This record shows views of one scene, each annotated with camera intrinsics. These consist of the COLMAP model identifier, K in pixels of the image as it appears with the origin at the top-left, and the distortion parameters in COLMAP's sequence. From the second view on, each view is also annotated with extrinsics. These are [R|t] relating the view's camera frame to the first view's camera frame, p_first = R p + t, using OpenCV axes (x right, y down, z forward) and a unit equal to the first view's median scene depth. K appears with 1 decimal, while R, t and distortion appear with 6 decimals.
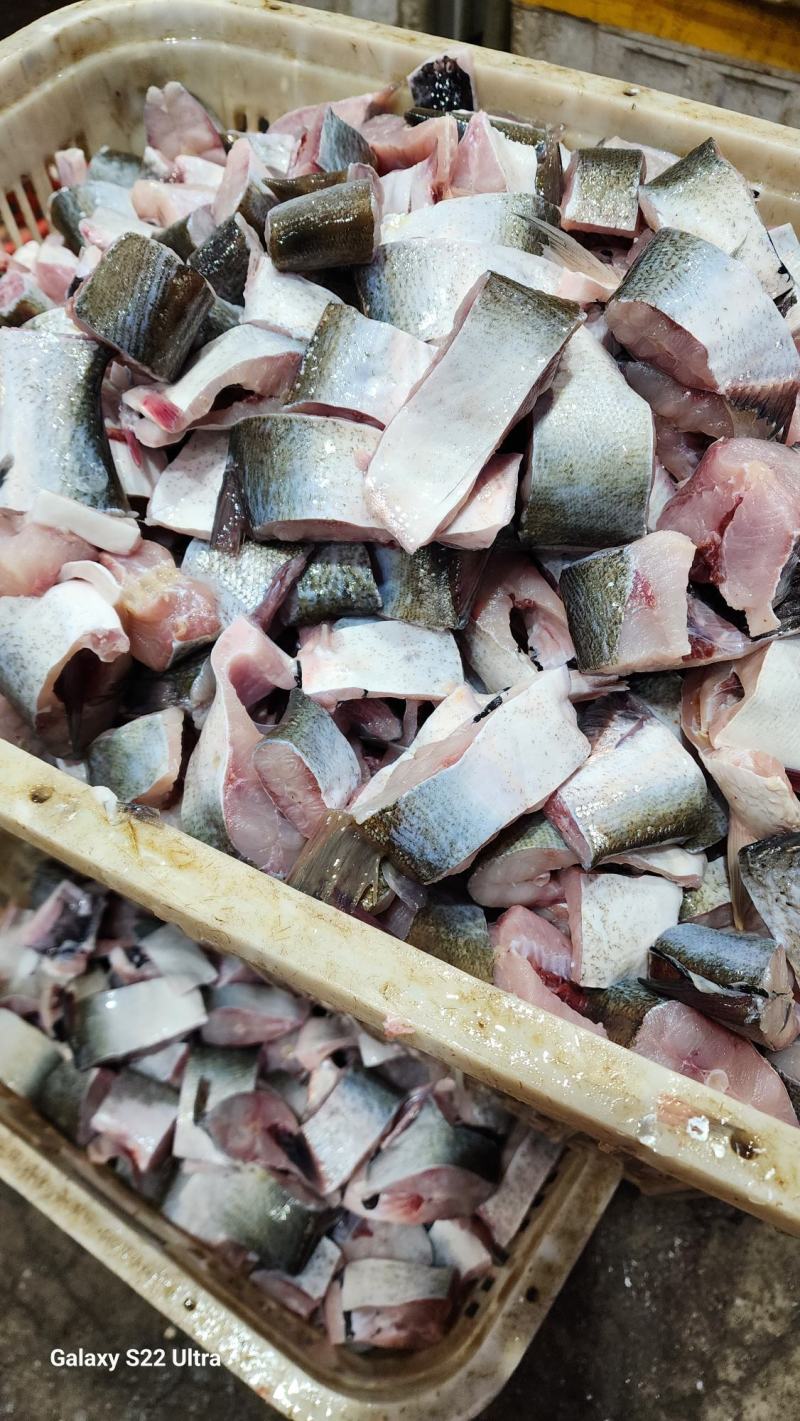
lens RADIAL K [[1043.6, 0, 400.0], [0, 1043.6, 710.5], [0, 0, 1]] dist [0.060384, -0.090876]
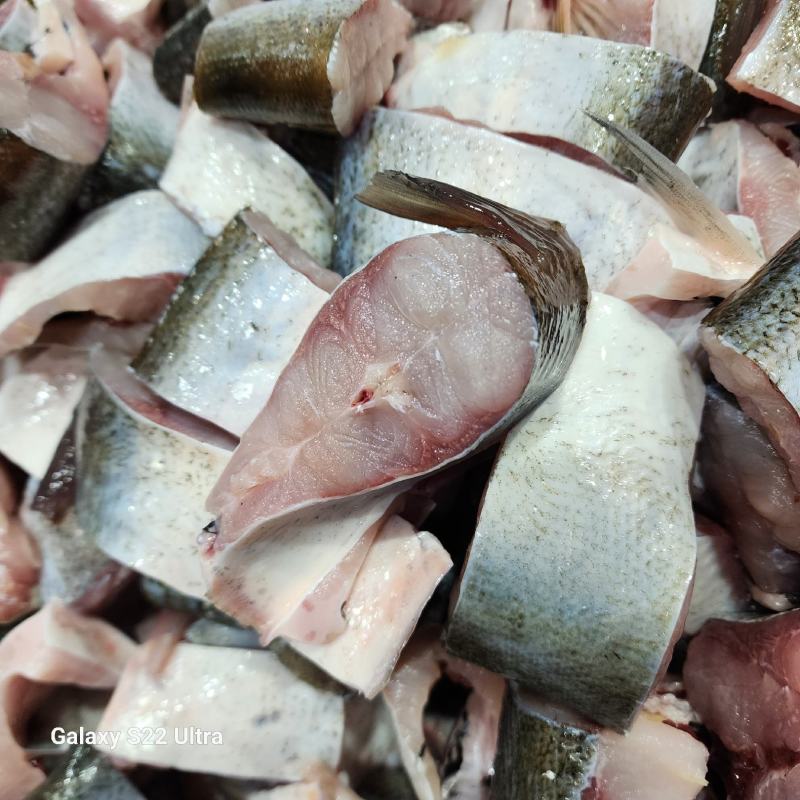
lens RADIAL K [[807.9, 0, 400.0], [0, 807.9, 400.0], [0, 0, 1]] dist [-0.030322, 0.011442]
pose [[0.925510, 0.297368, -0.234526, 0.163209], [-0.238807, 0.938858, 0.248024, -0.421551], [0.293942, -0.173543, 0.939937, 0.561587]]
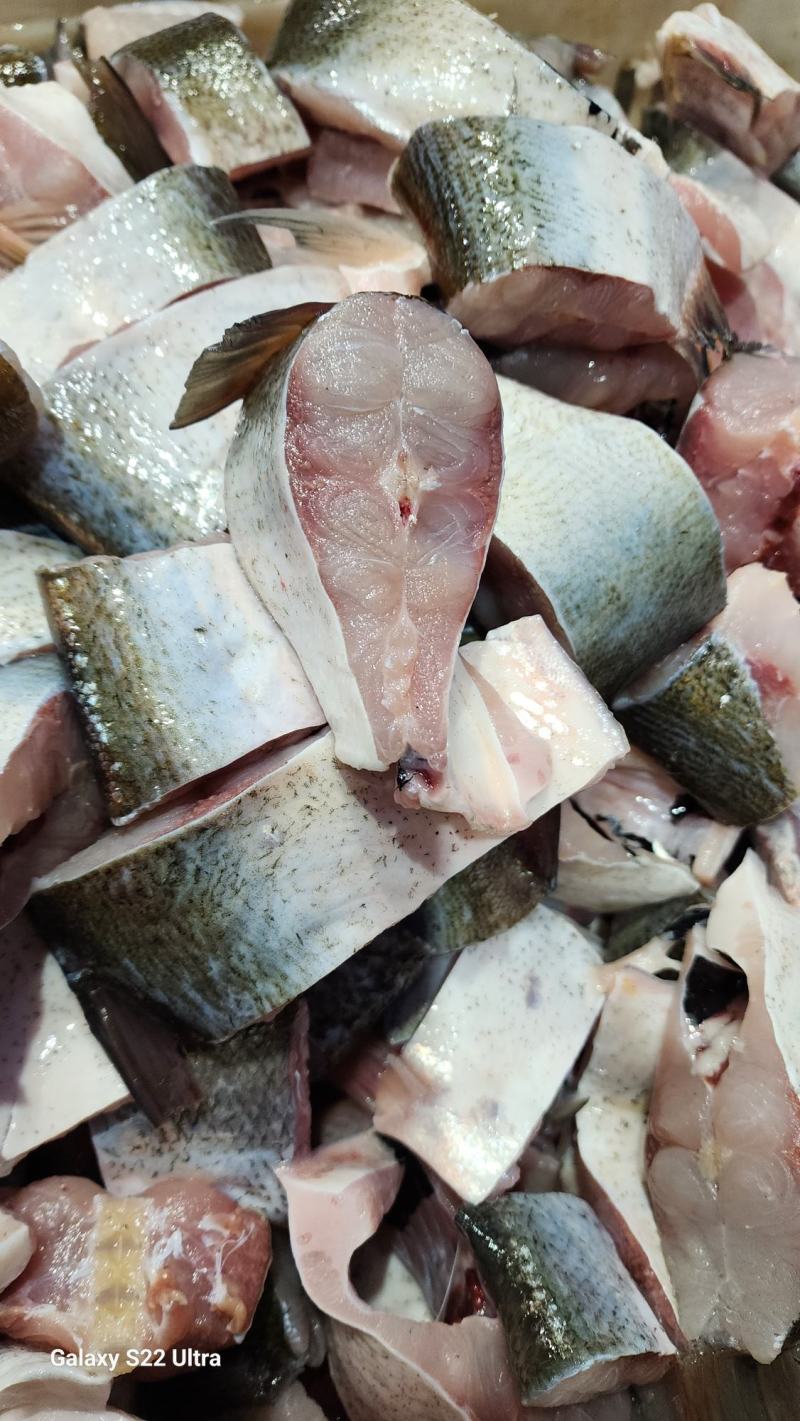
lens RADIAL K [[1061.3, 0, 400.0], [0, 1061.3, 710.5], [0, 0, 1]] dist [0.000125, -0.000316]
pose [[0.740052, -0.599292, 0.305241, -0.132378], [0.550876, 0.800504, 0.236070, -0.363973], [-0.385821, -0.006554, 0.922550, 0.495097]]
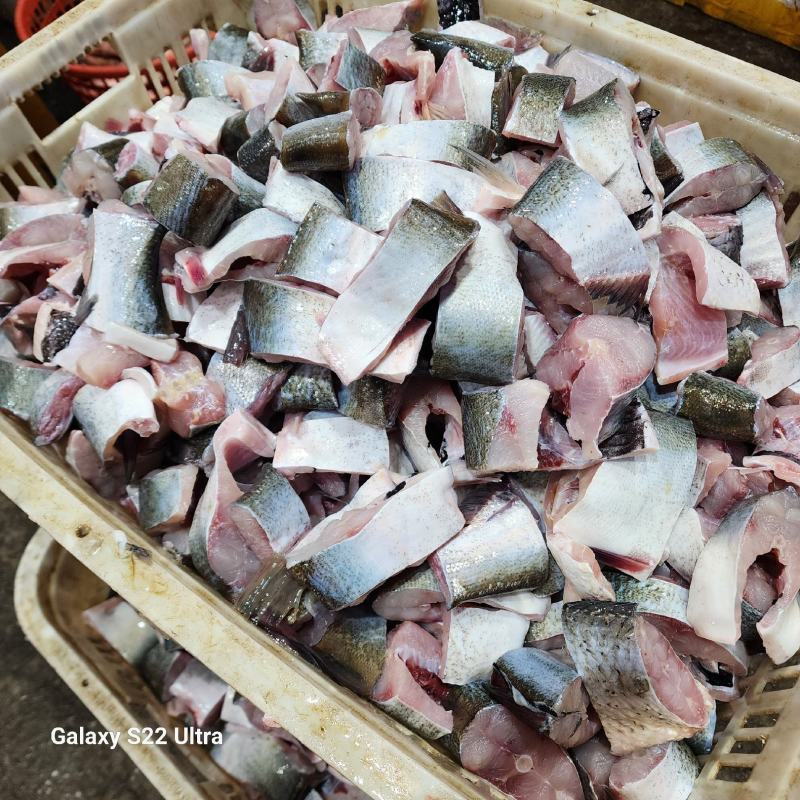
lens RADIAL K [[785.5, 0, 402.1], [0, 785.5, 390.0], [0, 0, 1]] dist [0.081139, -0.143558]
pose [[0.987686, 0.096192, -0.123382, 0.213333], [-0.089833, 0.994374, 0.056120, -0.200669], [0.128086, -0.044345, 0.990771, -0.084281]]
